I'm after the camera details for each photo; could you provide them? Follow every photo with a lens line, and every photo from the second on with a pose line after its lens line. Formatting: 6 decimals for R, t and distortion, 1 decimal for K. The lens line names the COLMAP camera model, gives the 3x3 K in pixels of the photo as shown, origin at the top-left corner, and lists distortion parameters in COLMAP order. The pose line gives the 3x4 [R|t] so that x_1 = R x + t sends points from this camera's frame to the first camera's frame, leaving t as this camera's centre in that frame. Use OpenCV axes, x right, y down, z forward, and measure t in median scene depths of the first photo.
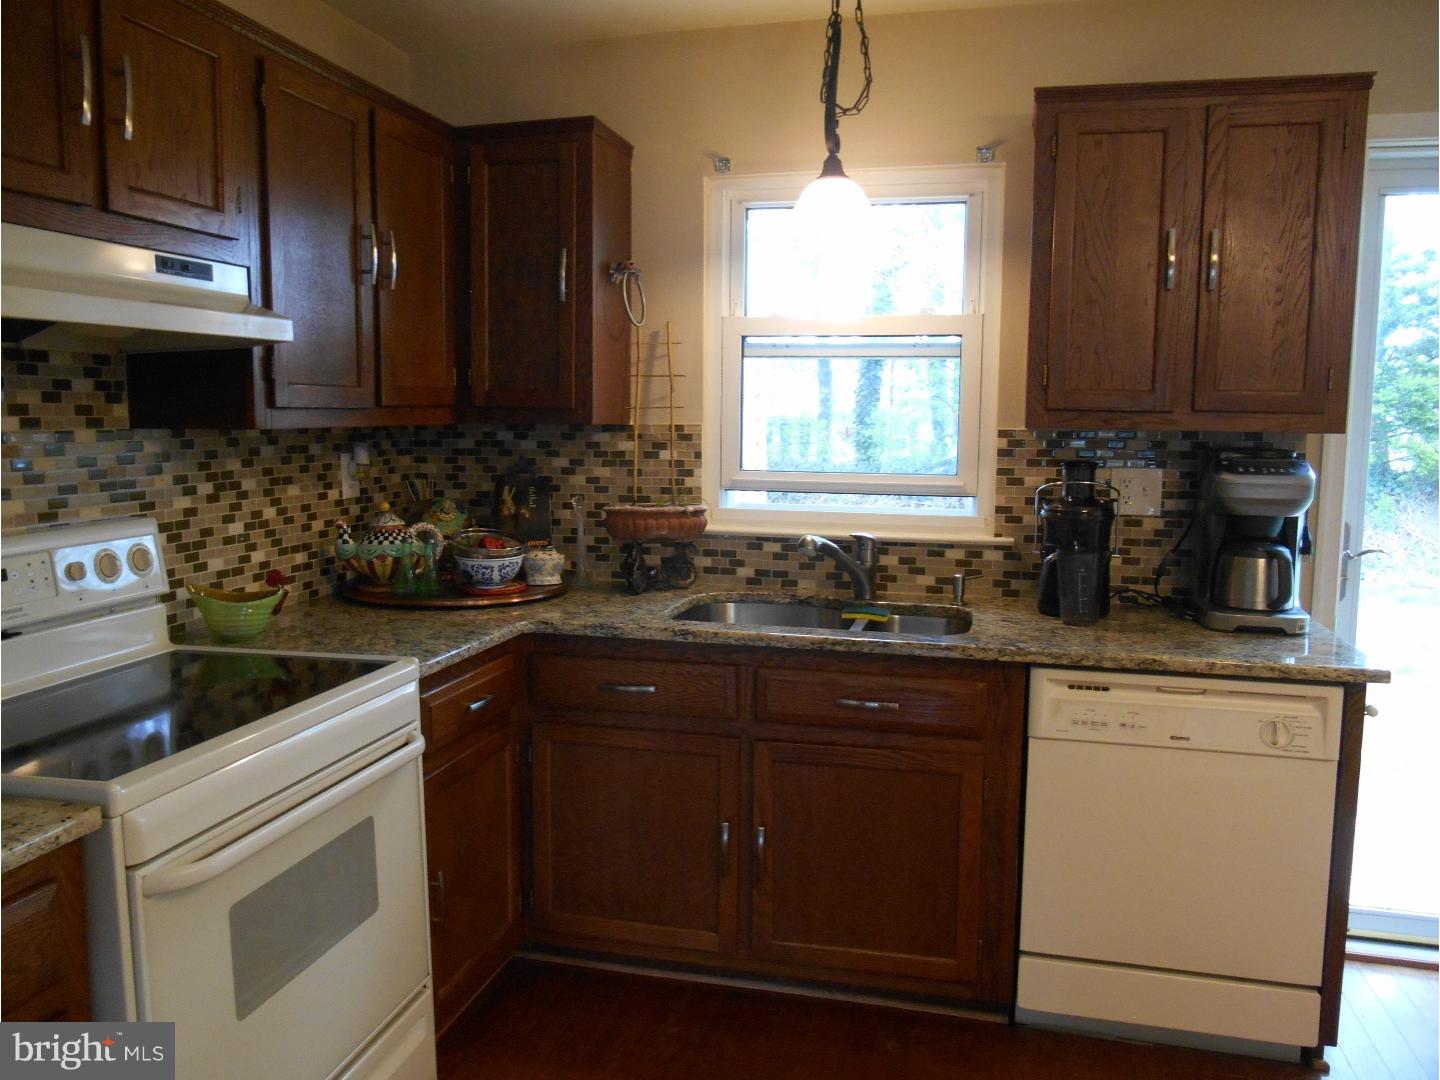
lens RADIAL K [[1094.6, 0, 720.0], [0, 1094.6, 540.0], [0, 0, 1]] dist [-0.033896, 0.013057]
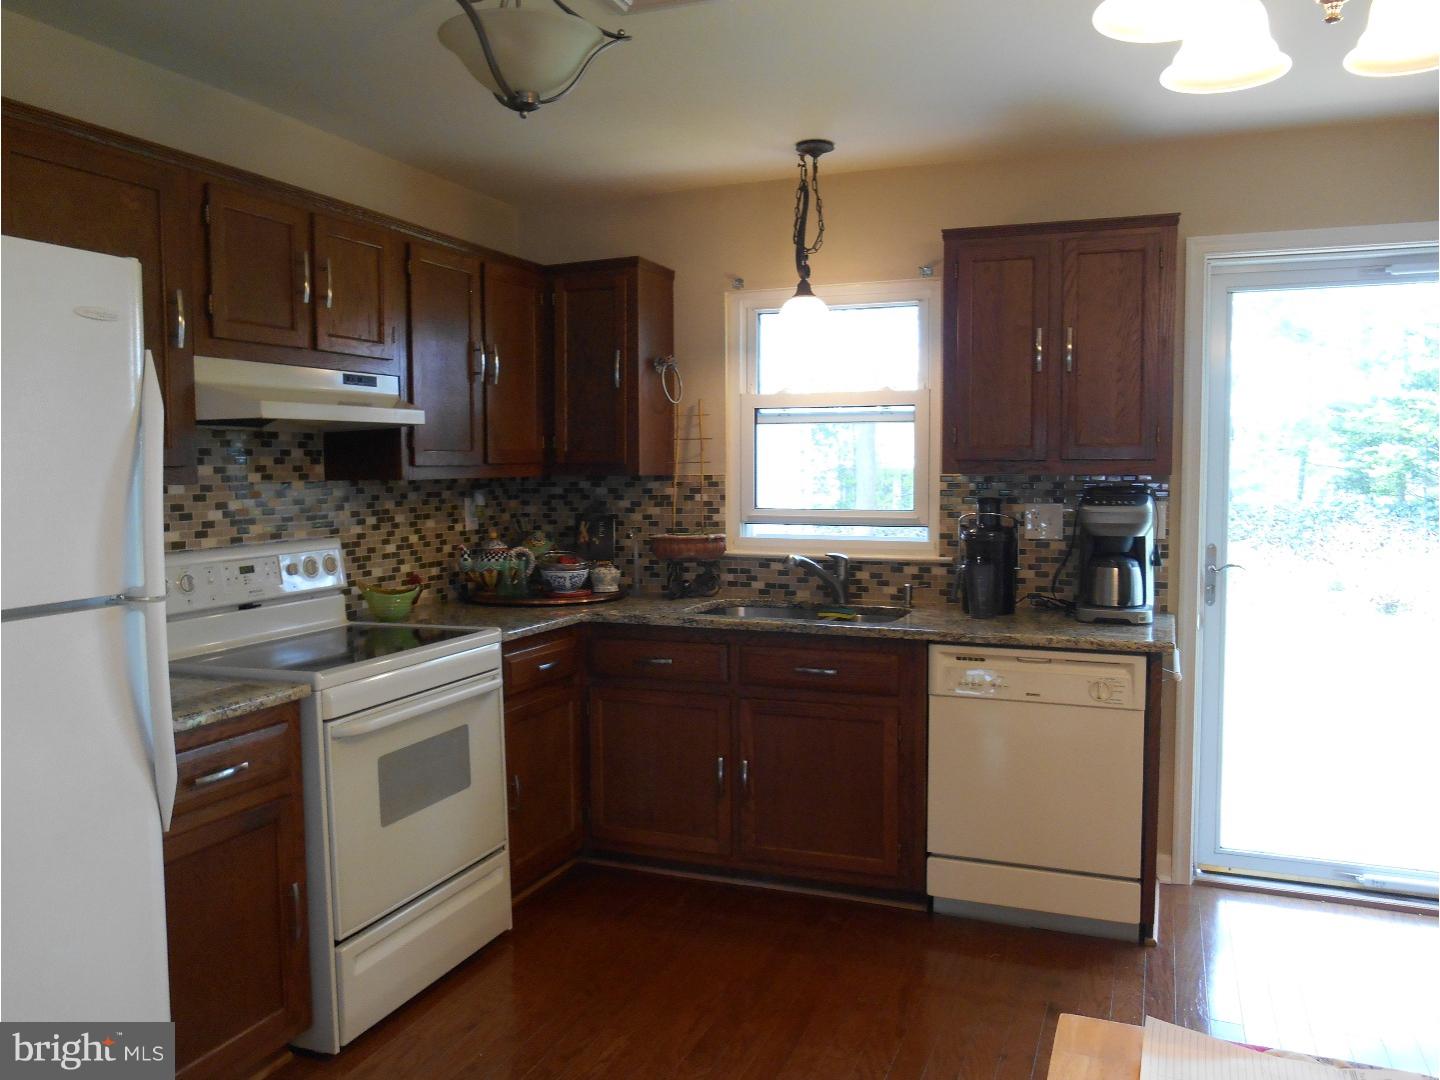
lens RADIAL K [[1099.7, 0, 724.7], [0, 1099.7, 545.4], [0, 0, 1]] dist [-0.048404, 0.044380]
pose [[0.990944, -0.003003, -0.134245, 0.188567], [-0.002900, 0.999038, -0.043750, 0.046204], [0.134247, 0.043743, 0.989982, -0.379810]]
